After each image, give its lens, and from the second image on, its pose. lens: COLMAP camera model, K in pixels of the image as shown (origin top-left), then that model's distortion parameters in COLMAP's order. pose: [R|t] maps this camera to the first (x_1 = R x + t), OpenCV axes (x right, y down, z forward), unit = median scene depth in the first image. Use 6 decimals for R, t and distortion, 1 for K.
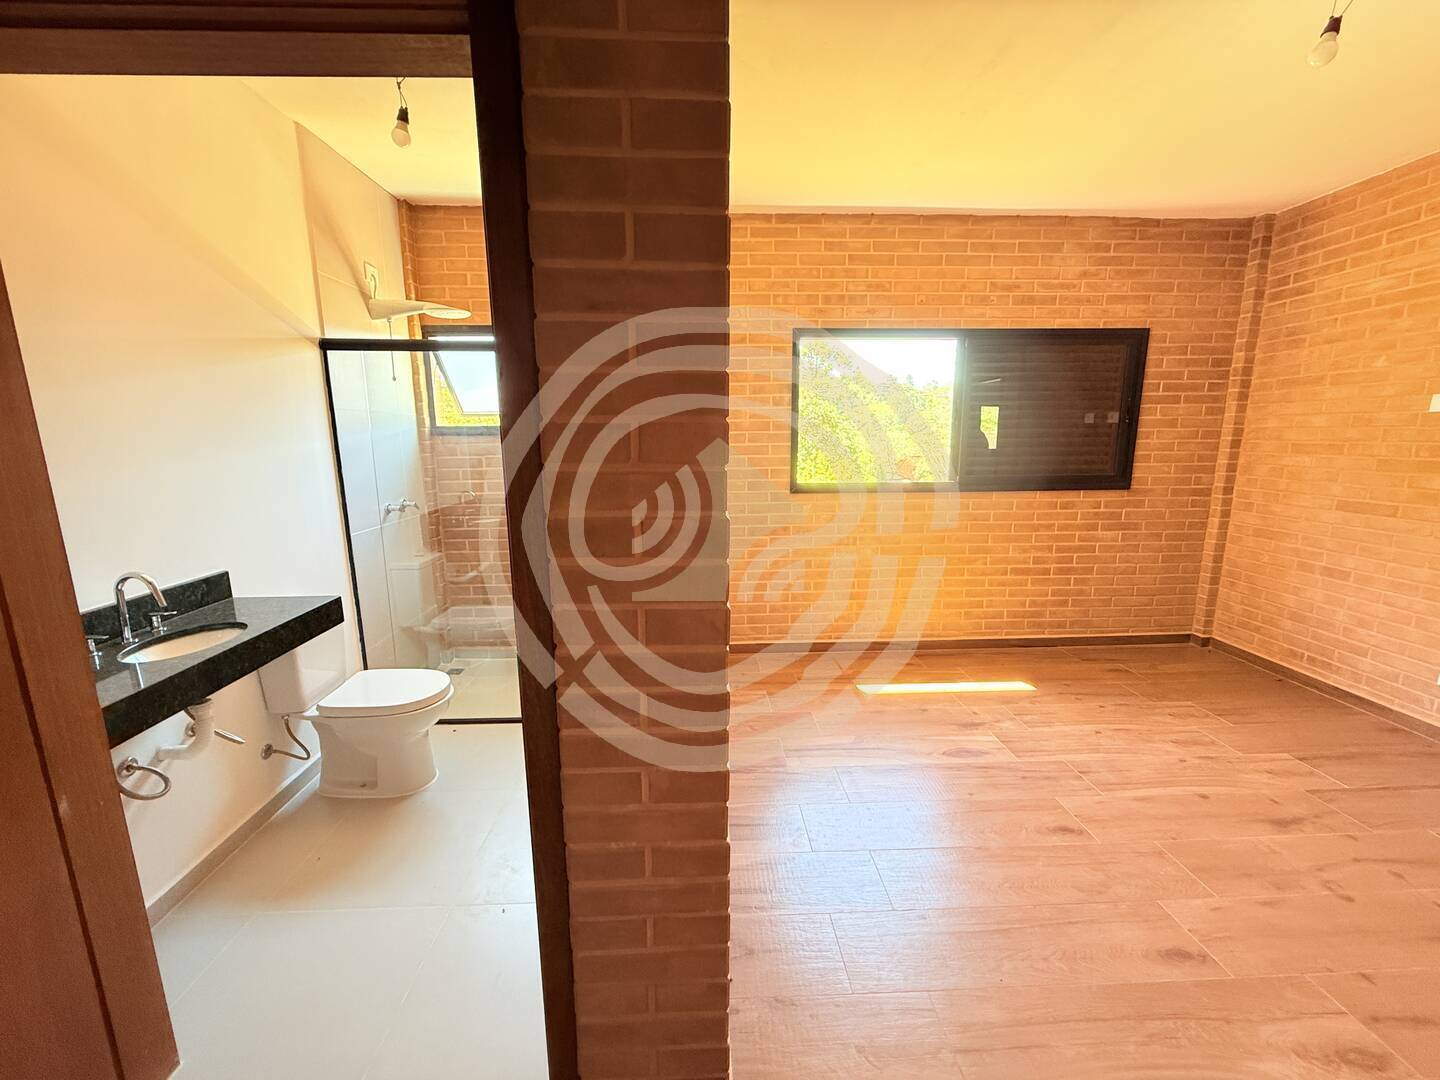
lens RADIAL K [[574.8, 0, 723.1], [0, 574.8, 538.9], [0, 0, 1]] dist [-0.000599, 0.000569]
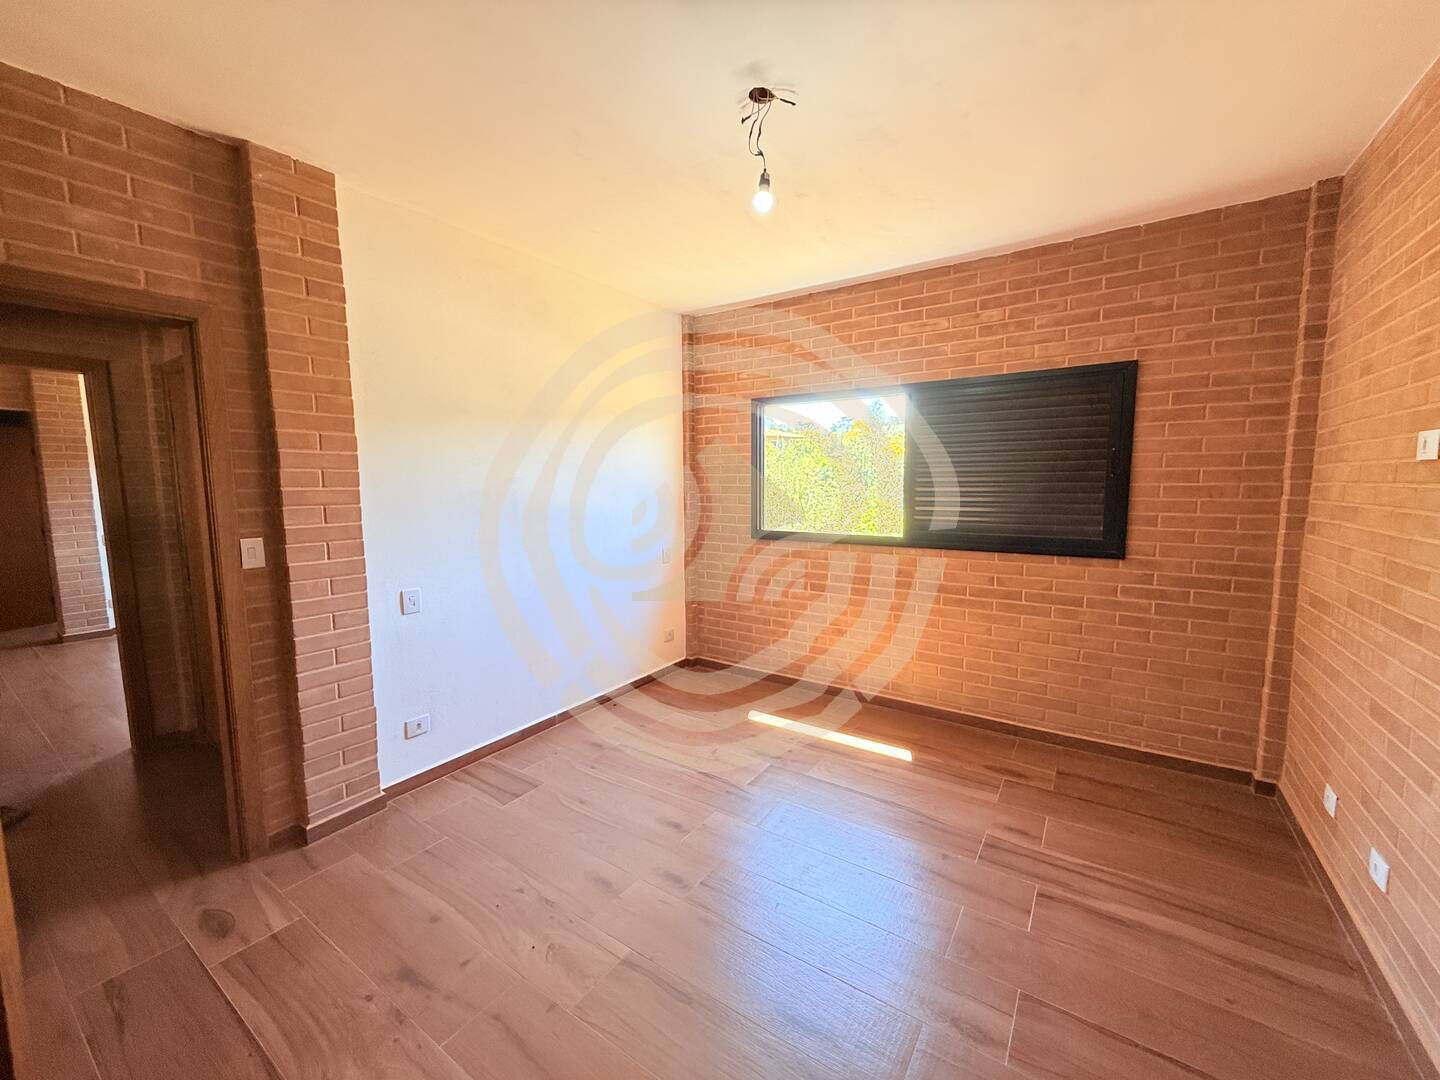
lens RADIAL K [[574.8, 0, 724.3], [0, 574.8, 547.4], [0, 0, 1]] dist [-0.000599, 0.000569]
pose [[0.802057, 0.069734, -0.593162, 0.751521], [-0.111129, 0.993241, -0.033497, -0.014822], [0.586817, 0.092784, 0.804386, 0.038779]]
